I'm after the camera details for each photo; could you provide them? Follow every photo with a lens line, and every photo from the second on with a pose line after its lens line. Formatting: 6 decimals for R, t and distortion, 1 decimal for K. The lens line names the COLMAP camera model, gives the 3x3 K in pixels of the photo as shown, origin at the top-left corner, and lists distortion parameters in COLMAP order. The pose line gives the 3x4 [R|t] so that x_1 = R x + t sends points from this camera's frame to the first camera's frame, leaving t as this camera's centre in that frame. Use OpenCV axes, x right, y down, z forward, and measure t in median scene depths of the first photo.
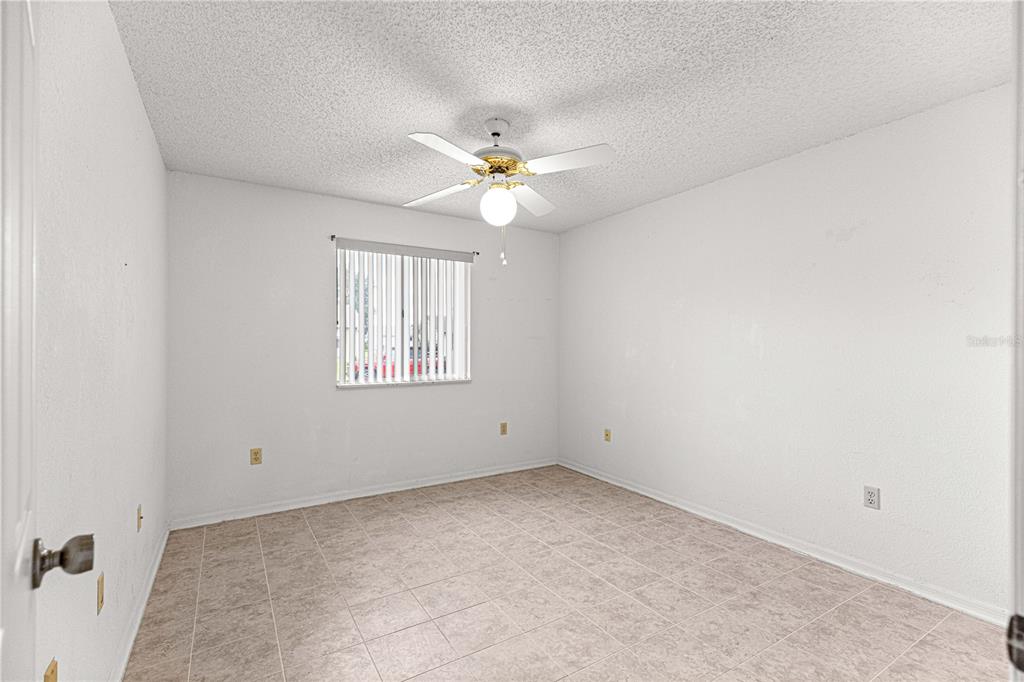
lens RADIAL K [[461.6, 0, 520.2], [0, 461.6, 344.8], [0, 0, 1]] dist [0.011294, -0.002849]
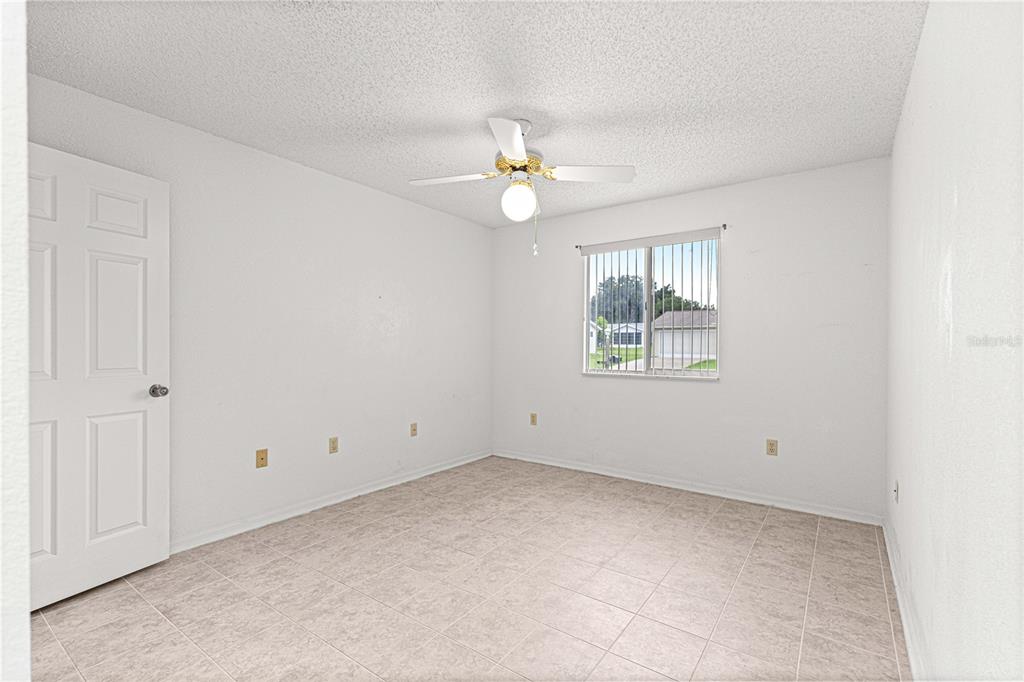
lens RADIAL K [[461.6, 0, 514.9], [0, 461.6, 342.1], [0, 0, 1]] dist [0.011294, -0.002849]
pose [[0.370745, -0.004131, -0.928726, 0.722351], [-0.000284, 0.999990, -0.004561, 0.018747], [0.928735, 0.001954, 0.370740, 0.462428]]
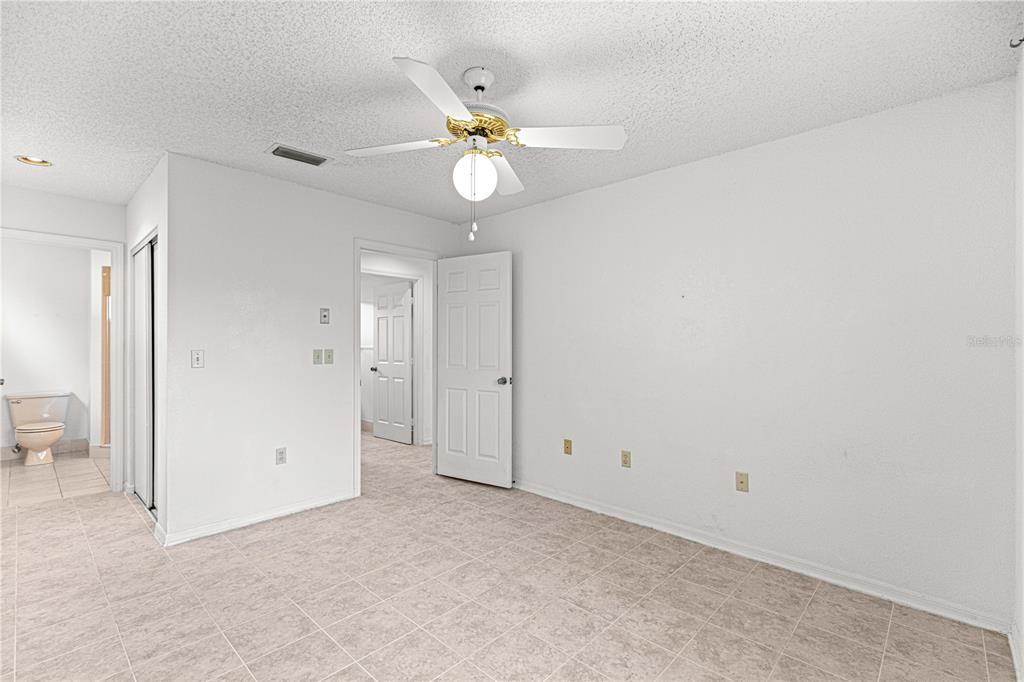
lens RADIAL K [[461.6, 0, 517.6], [0, 461.6, 339.5], [0, 0, 1]] dist [0.011294, -0.002849]
pose [[-0.968897, -0.006706, -0.247372, 0.064849], [-0.003546, 0.999906, -0.013215, 0.000391], [0.247438, -0.011926, -0.968830, 1.408000]]
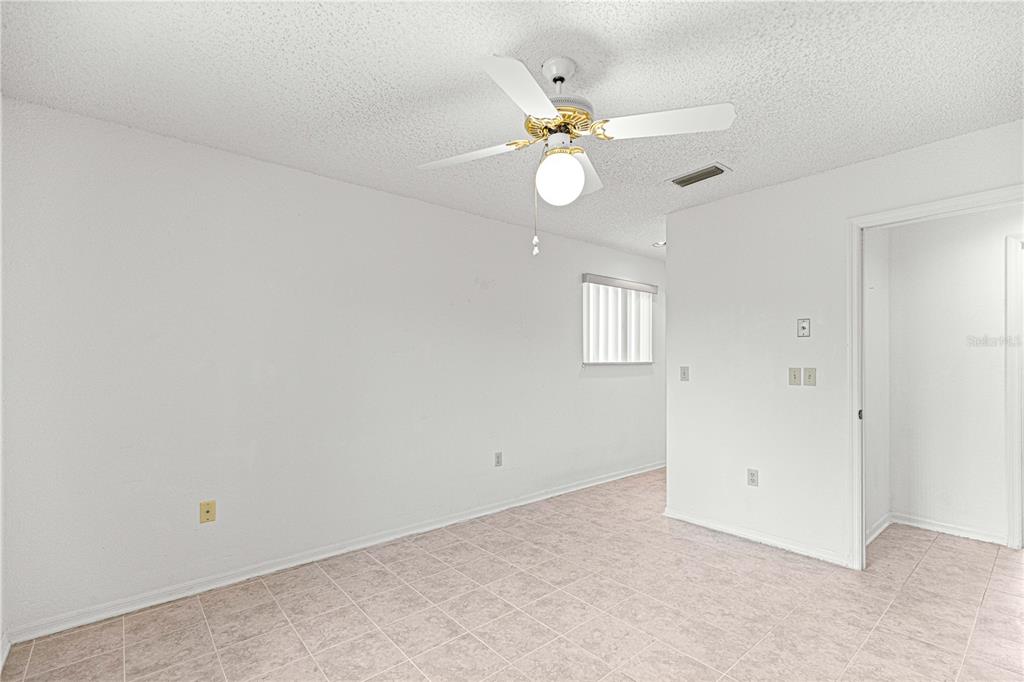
lens RADIAL K [[461.6, 0, 513.2], [0, 461.6, 360.2], [0, 0, 1]] dist [0.011294, -0.002849]
pose [[-0.137017, -0.002075, 0.990567, -0.607716], [-0.002341, 0.999996, 0.001771, -0.004336], [-0.990566, -0.002076, -0.137021, 0.911104]]
